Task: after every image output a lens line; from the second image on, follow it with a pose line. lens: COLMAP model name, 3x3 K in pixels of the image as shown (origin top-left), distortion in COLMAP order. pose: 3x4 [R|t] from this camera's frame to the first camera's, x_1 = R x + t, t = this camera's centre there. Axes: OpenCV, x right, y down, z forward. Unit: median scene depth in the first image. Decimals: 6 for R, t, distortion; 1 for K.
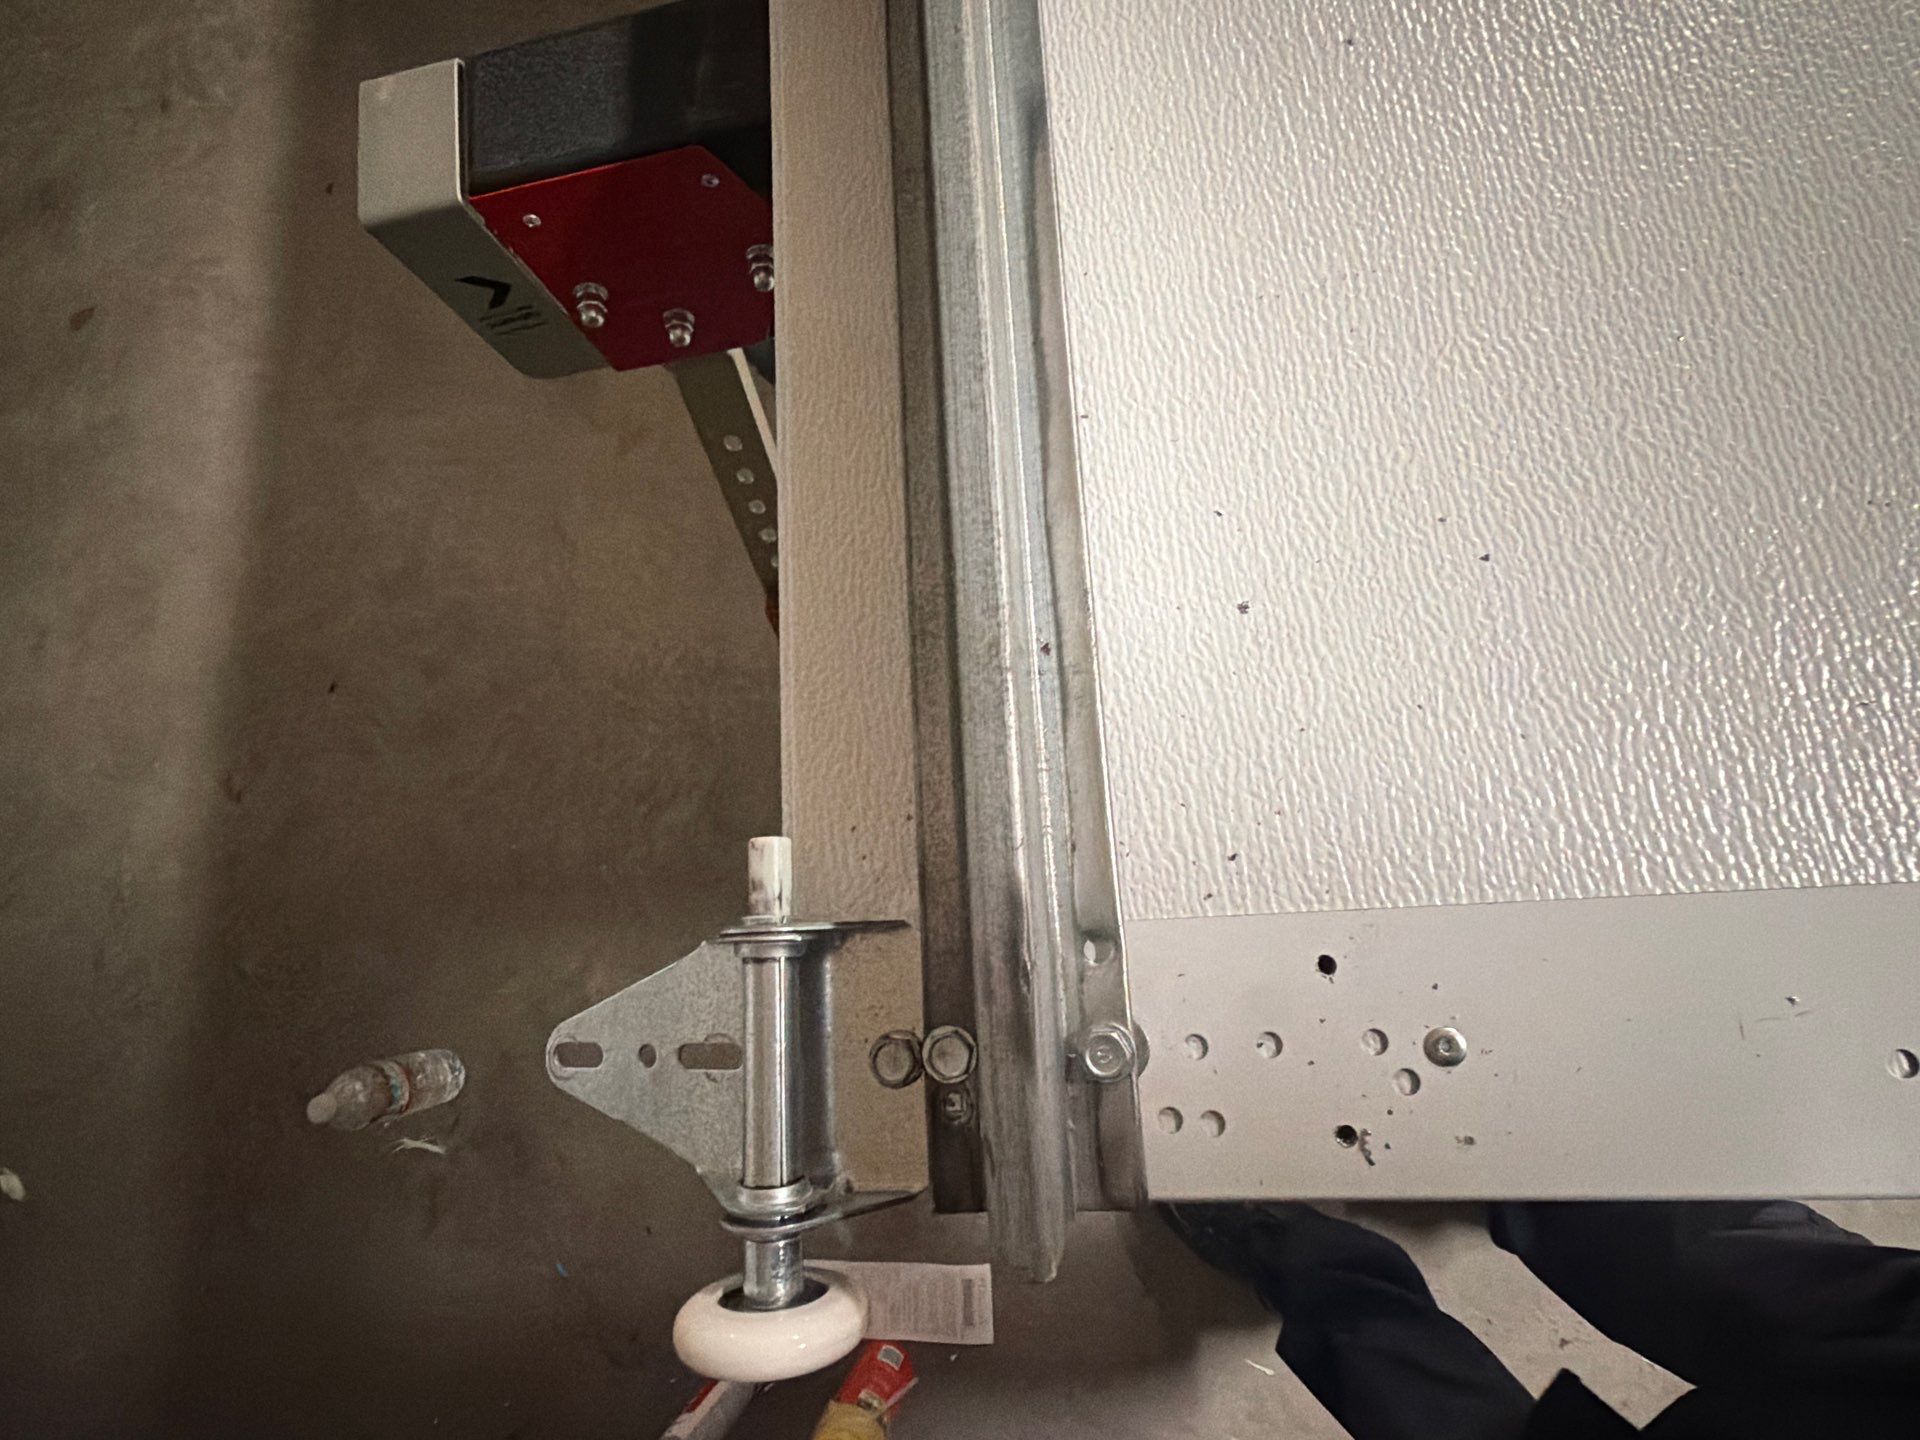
lens RADIAL K [[1043.1, 0, 956.7], [0, 1043.1, 717.3], [0, 0, 1]] dist [0.006075, 0.001420]
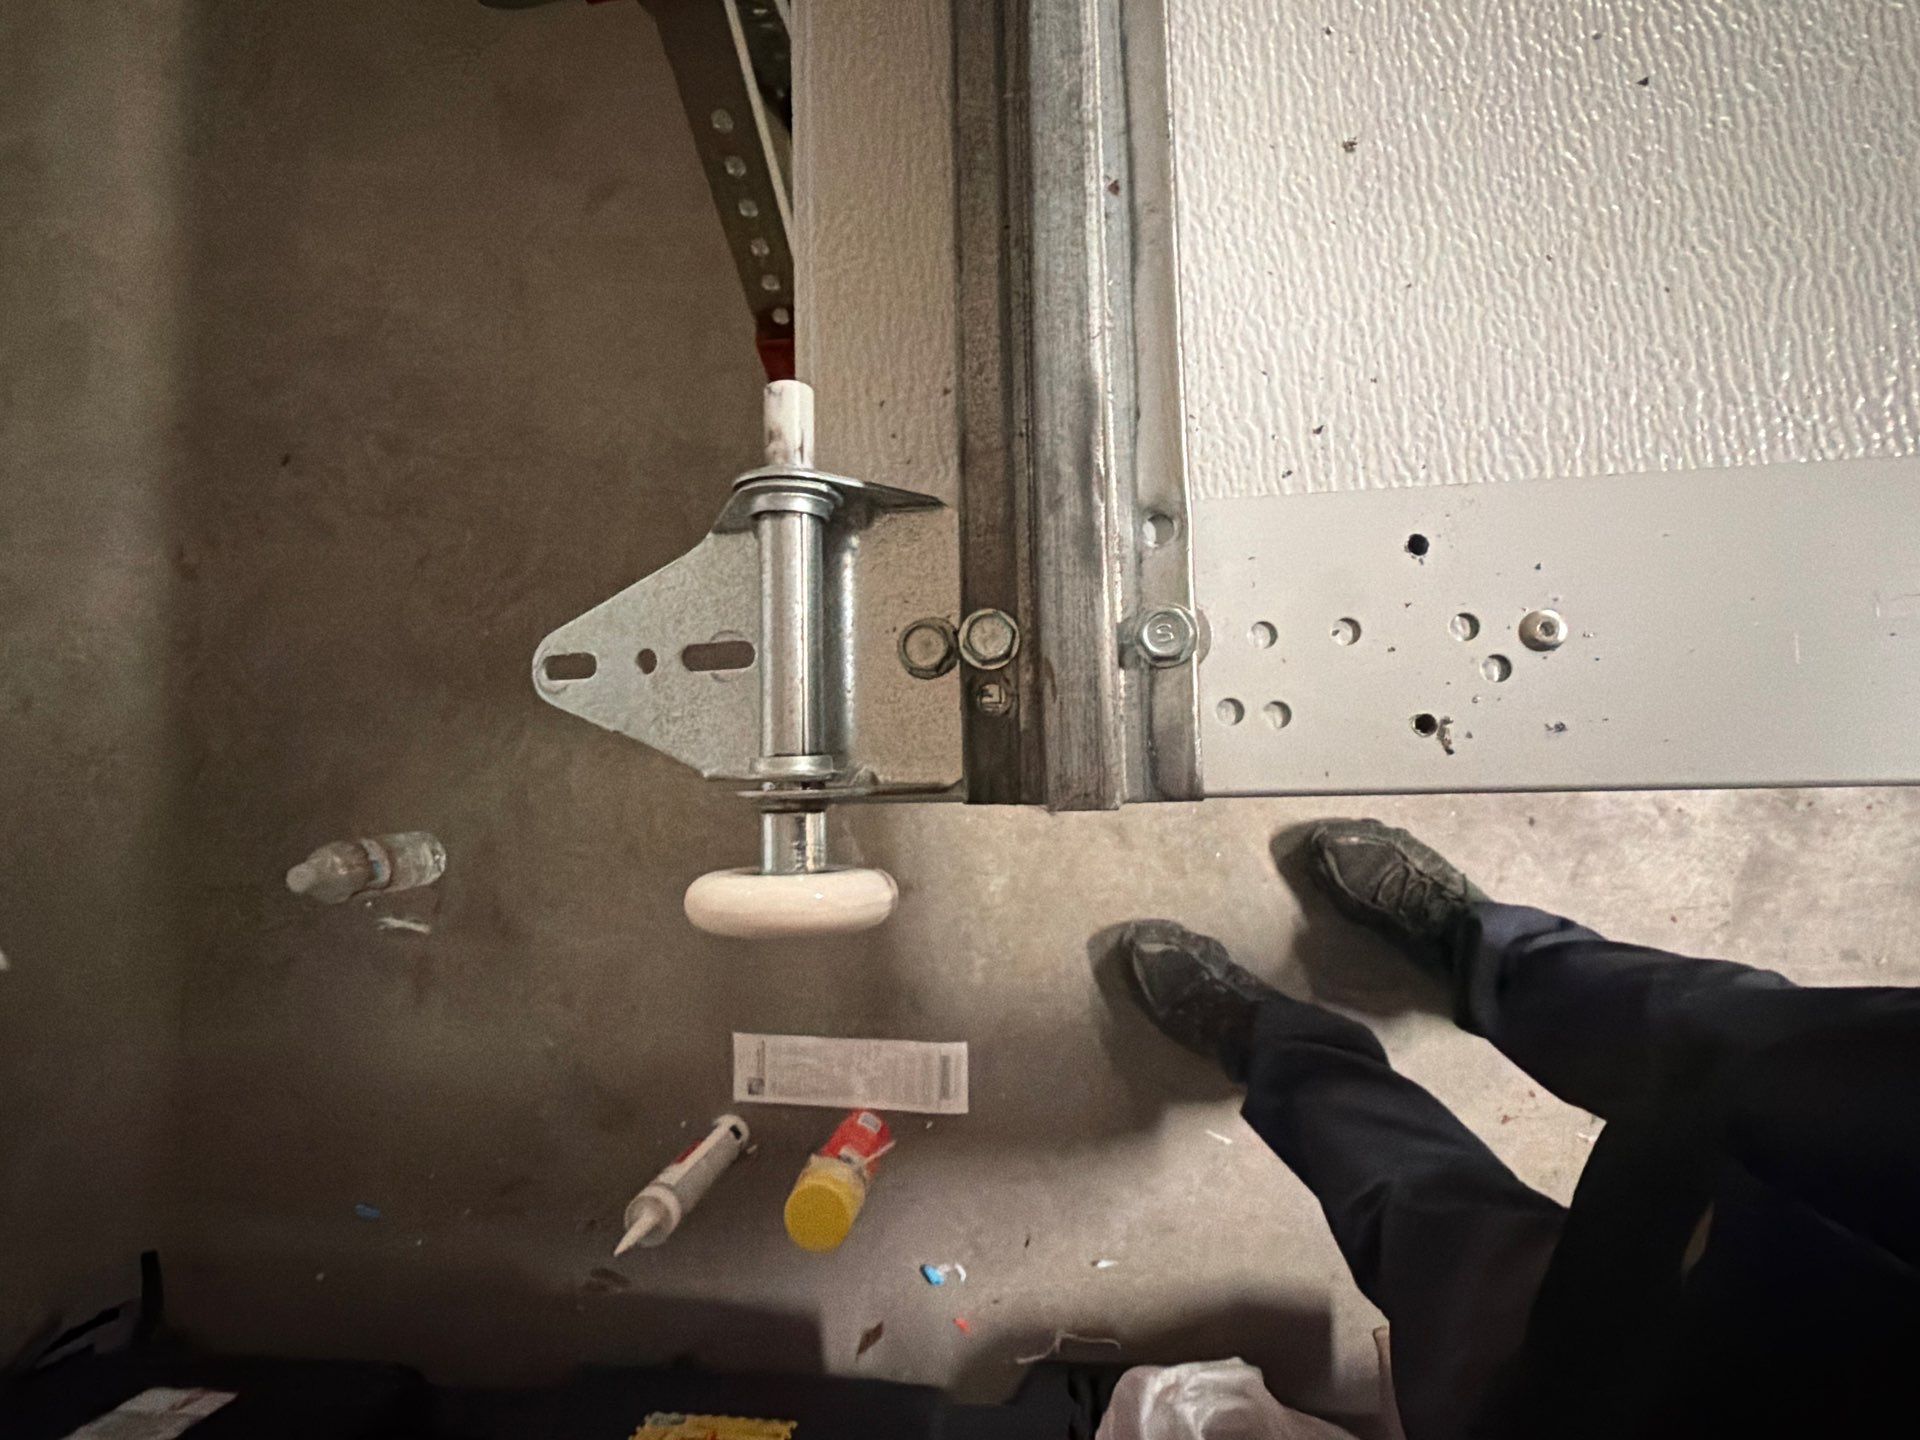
lens RADIAL K [[1043.1, 0, 962.2], [0, 1043.1, 734.1], [0, 0, 1]] dist [0.006075, 0.001420]
pose [[0.999099, 0.030733, 0.029281, -0.051795], [-0.034859, 0.987641, 0.152805, 0.258554], [-0.024223, -0.153688, 0.987822, 0.098593]]
